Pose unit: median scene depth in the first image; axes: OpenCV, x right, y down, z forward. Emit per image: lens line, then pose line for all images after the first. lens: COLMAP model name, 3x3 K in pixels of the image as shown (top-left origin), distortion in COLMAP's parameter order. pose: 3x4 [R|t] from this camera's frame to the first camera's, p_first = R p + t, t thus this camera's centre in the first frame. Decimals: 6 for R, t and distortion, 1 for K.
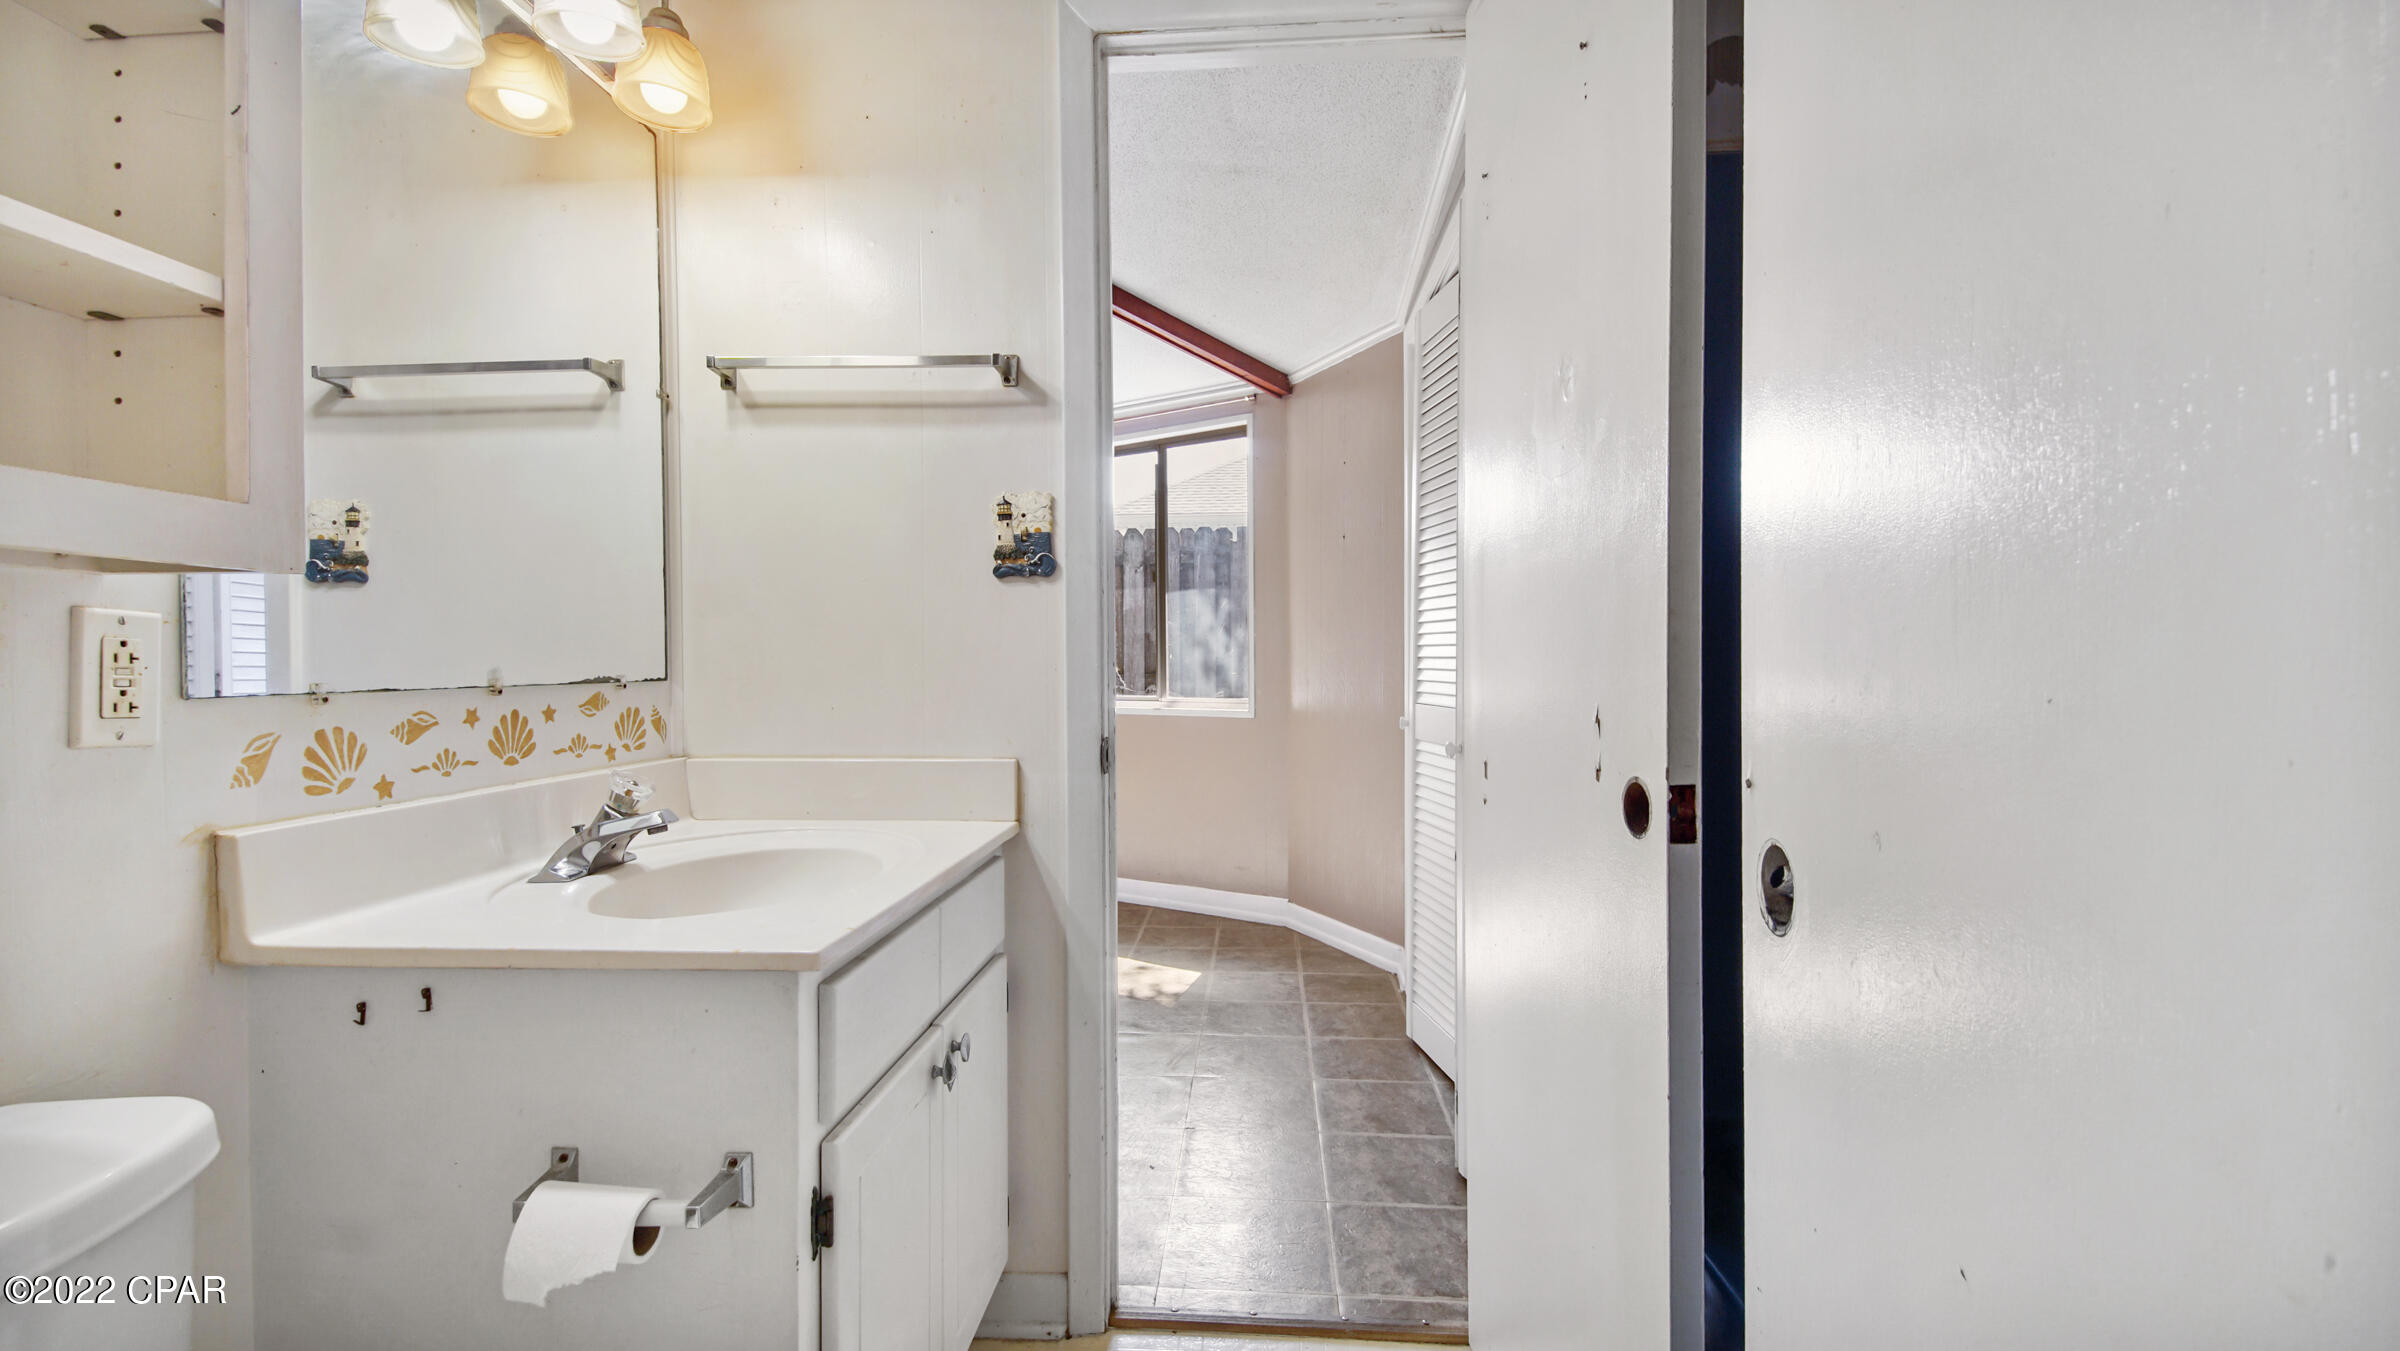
lens RADIAL K [[1043.8, 0, 1180.8], [0, 1043.8, 669.2], [0, 0, 1]] dist [0.013887, -0.000345]
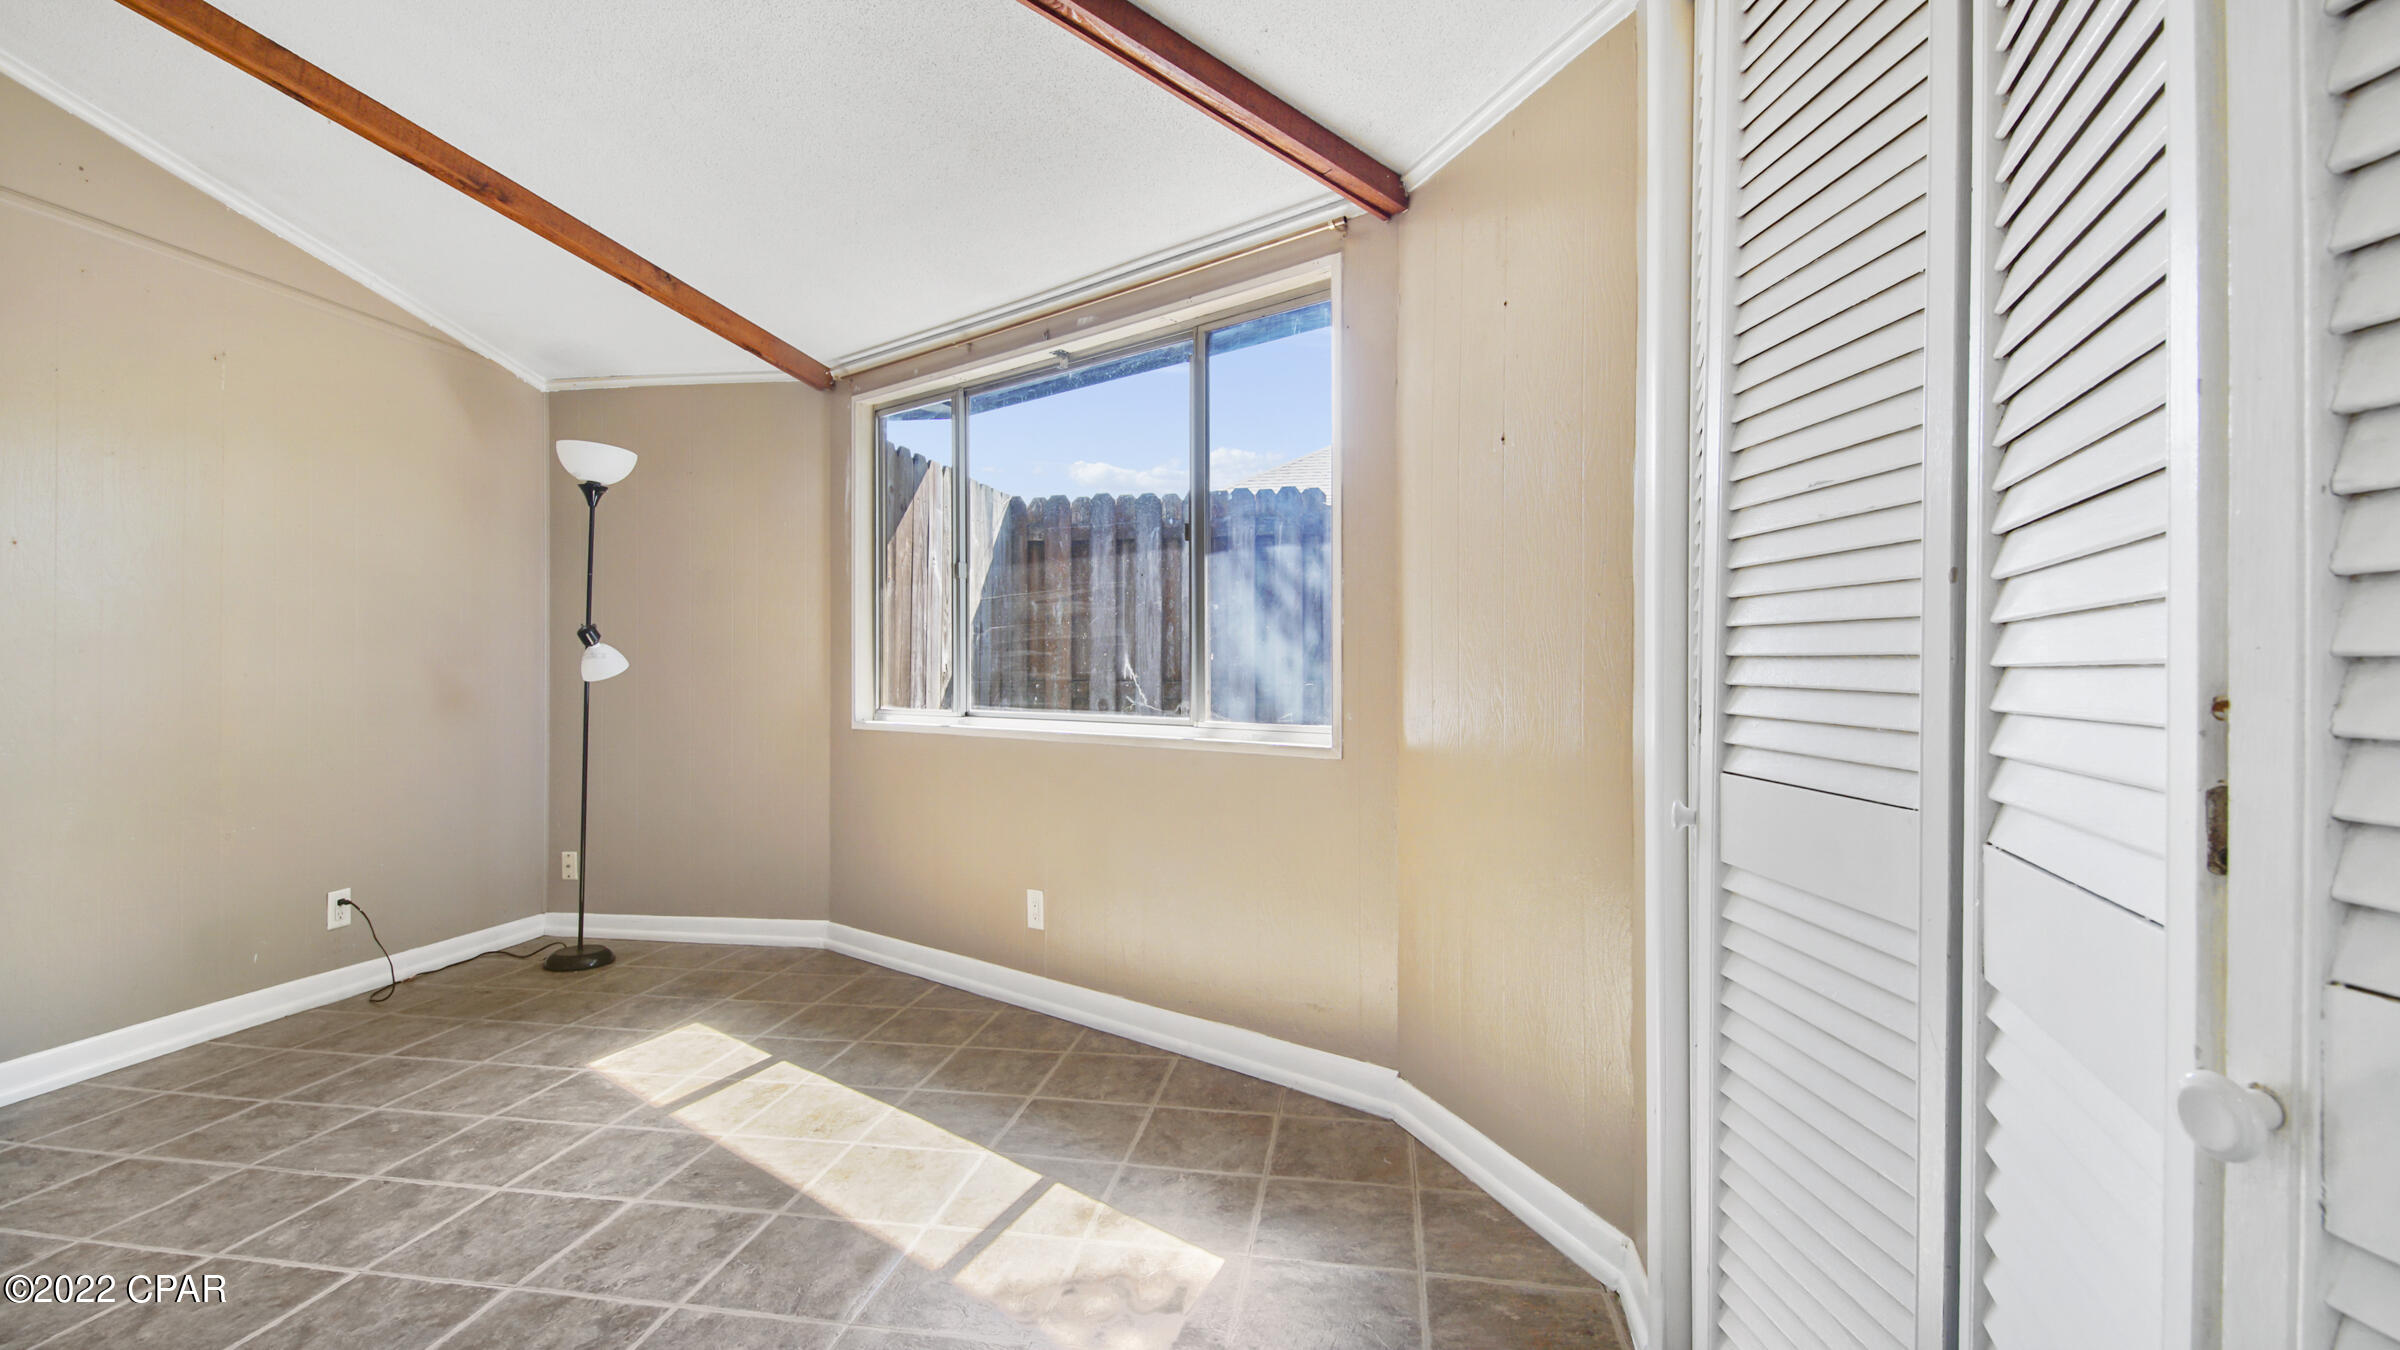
lens RADIAL K [[1043.8, 0, 1180.8], [0, 1043.8, 668.7], [0, 0, 1]] dist [0.013887, -0.000345]
pose [[0.996102, 0.007877, -0.087858, 0.033712], [-0.008246, 0.999959, -0.003833, -0.003702], [0.087824, 0.004543, 0.996126, 0.416929]]
